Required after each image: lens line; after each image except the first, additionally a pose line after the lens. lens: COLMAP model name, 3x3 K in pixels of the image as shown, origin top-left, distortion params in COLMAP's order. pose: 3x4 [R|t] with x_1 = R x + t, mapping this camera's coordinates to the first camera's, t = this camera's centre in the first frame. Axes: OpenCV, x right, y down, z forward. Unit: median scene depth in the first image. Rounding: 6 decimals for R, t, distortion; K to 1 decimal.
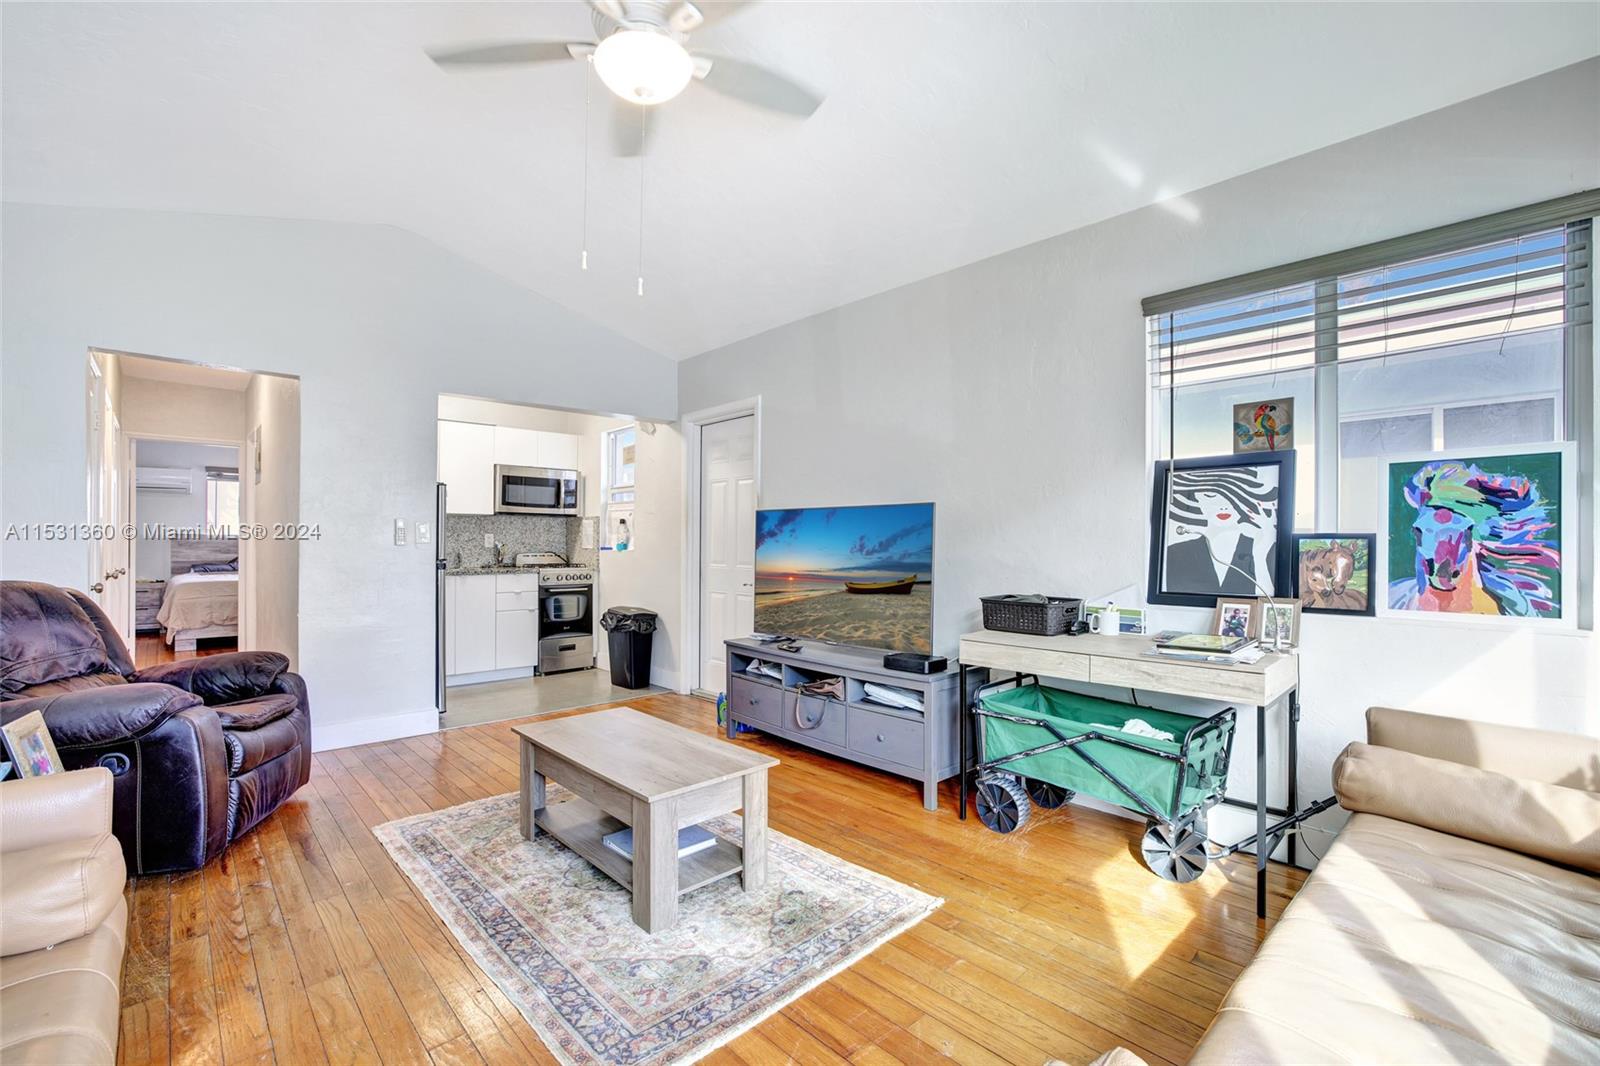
lens RADIAL K [[707.9, 0, 784.8], [0, 707.9, 543.9], [0, 0, 1]] dist [-0.010342, 0.004879]
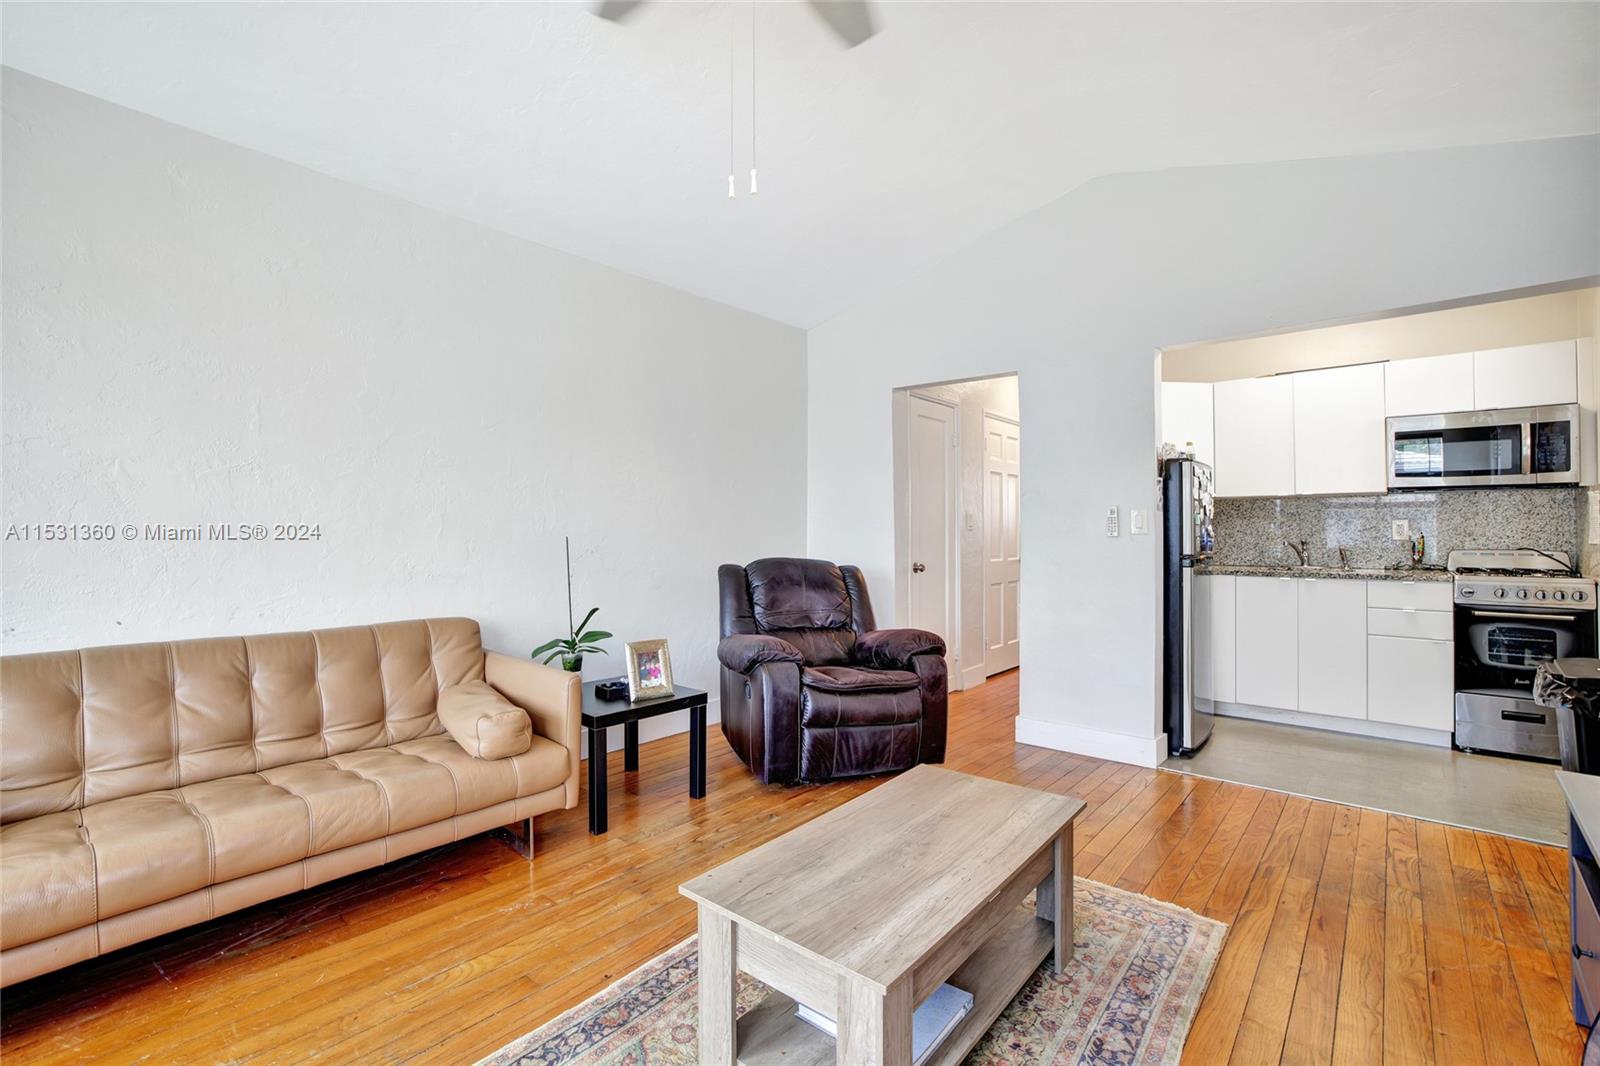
lens RADIAL K [[707.9, 0, 800.8], [0, 707.9, 531.2], [0, 0, 1]] dist [-0.010342, 0.004879]
pose [[0.121318, -0.004138, -0.992605, 0.189509], [0.002032, 0.999990, -0.003921, -0.002406], [0.992612, -0.001541, 0.121325, 0.357647]]
